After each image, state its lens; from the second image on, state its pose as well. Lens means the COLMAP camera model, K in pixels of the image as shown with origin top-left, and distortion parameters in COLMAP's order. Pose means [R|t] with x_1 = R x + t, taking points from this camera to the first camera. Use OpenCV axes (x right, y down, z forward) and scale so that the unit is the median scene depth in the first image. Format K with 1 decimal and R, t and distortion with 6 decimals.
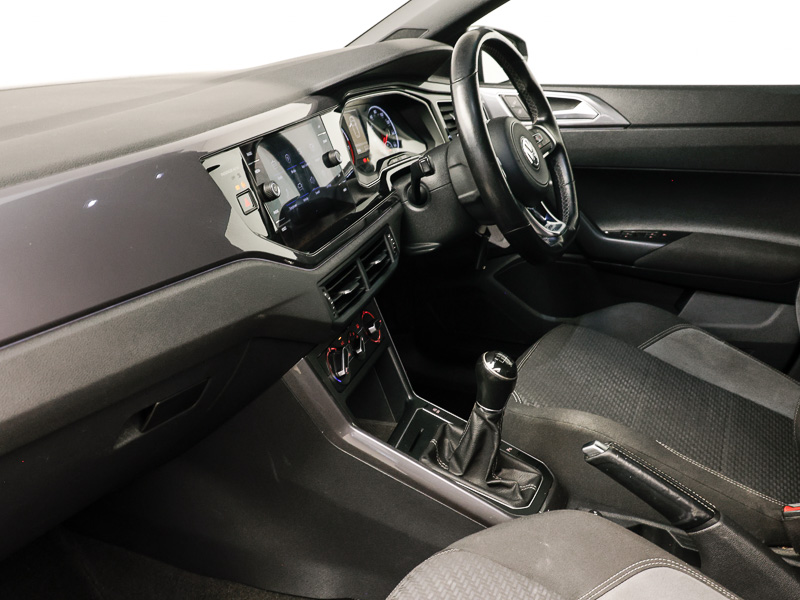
lens RADIAL K [[716.2, 0, 399.1], [0, 716.2, 301.4], [0, 0, 1]] dist [0.005465, -0.003636]
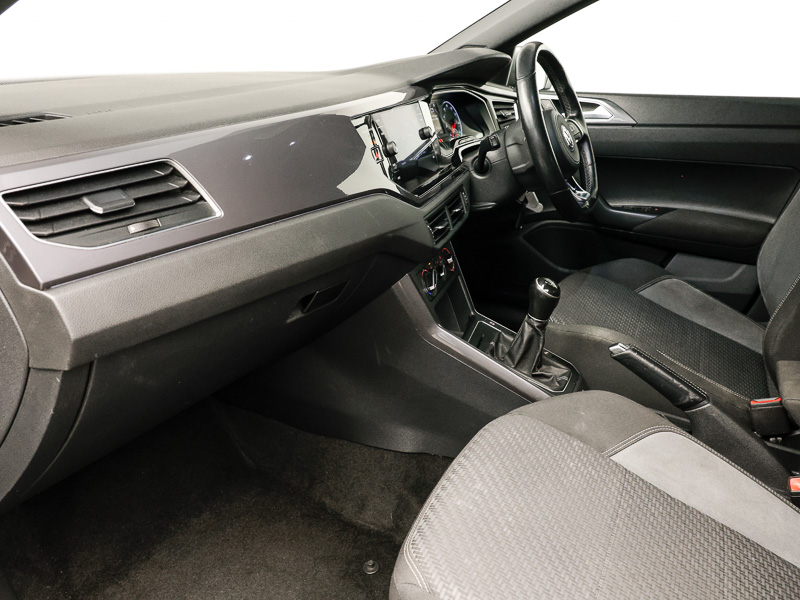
lens RADIAL K [[543.2, 0, 401.5], [0, 543.2, 298.2], [0, 0, 1]] dist [0.001706, 0.000365]
pose [[0.998675, 0.045717, -0.023614, -0.100649], [-0.044631, 0.998006, 0.044634, 0.067831], [0.025607, -0.043521, 0.998724, -0.037137]]
